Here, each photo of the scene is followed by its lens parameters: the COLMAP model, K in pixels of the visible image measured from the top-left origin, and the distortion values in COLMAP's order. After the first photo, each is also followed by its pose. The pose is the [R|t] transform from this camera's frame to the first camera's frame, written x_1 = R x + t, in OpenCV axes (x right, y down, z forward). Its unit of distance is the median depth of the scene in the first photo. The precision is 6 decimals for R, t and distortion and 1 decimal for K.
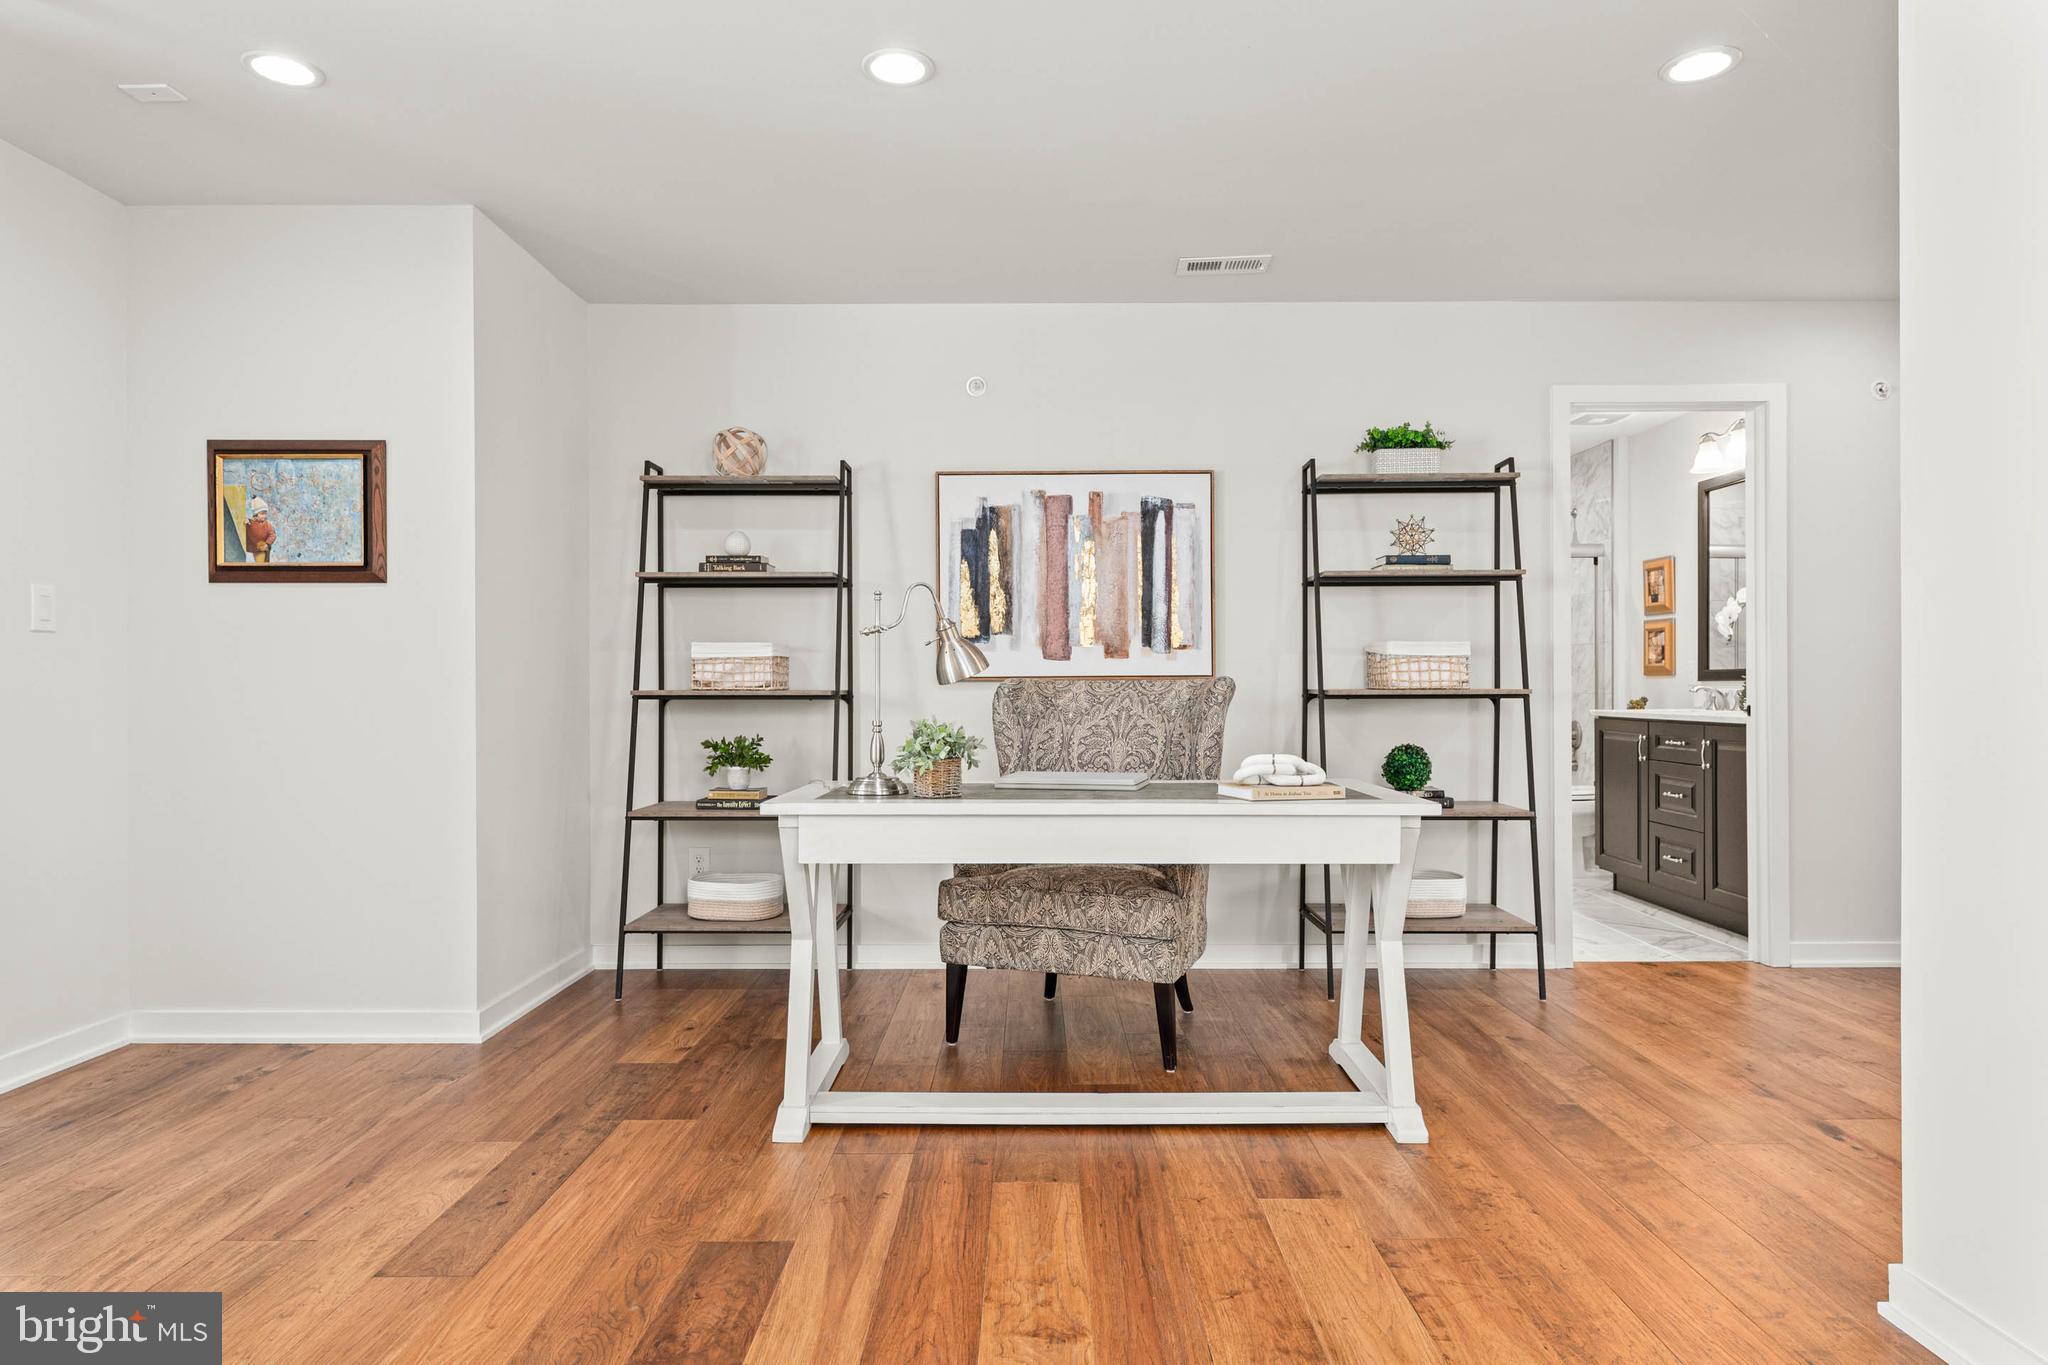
lens RADIAL K [[1177.4, 0, 1026.3], [0, 1177.4, 687.1], [0, 0, 1]] dist [0.002243, -0.001370]
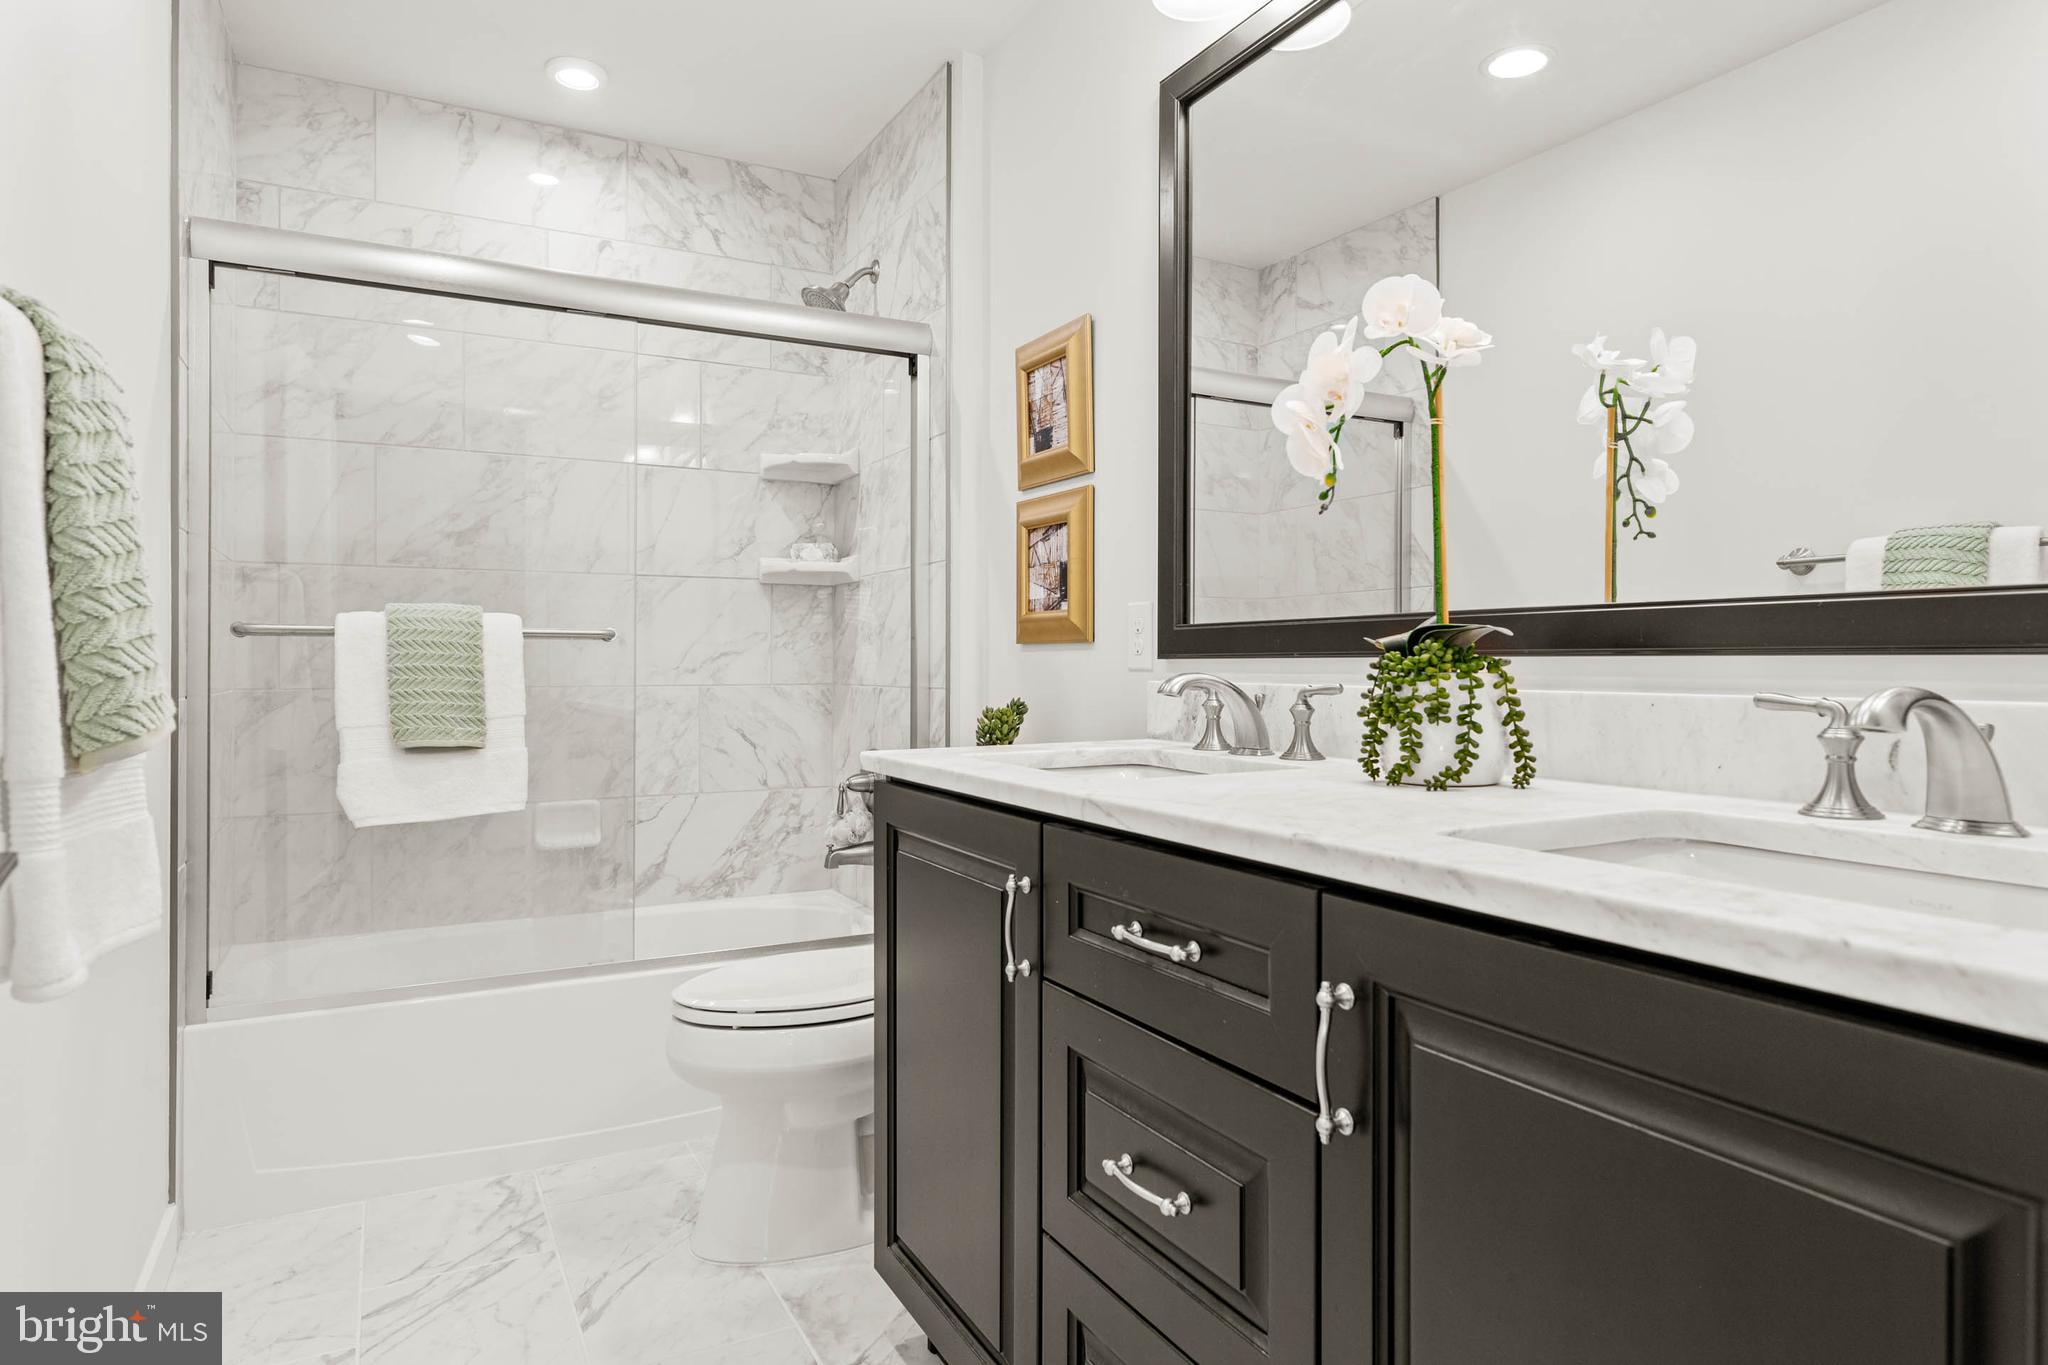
lens RADIAL K [[1177.4, 0, 1026.3], [0, 1177.4, 687.1], [0, 0, 1]] dist [0.002243, -0.001370]
pose [[0.877856, -0.005832, 0.478890, 0.352258], [-0.003873, 0.999807, 0.019275, -0.003109], [-0.478910, -0.018776, 0.877663, 0.679347]]
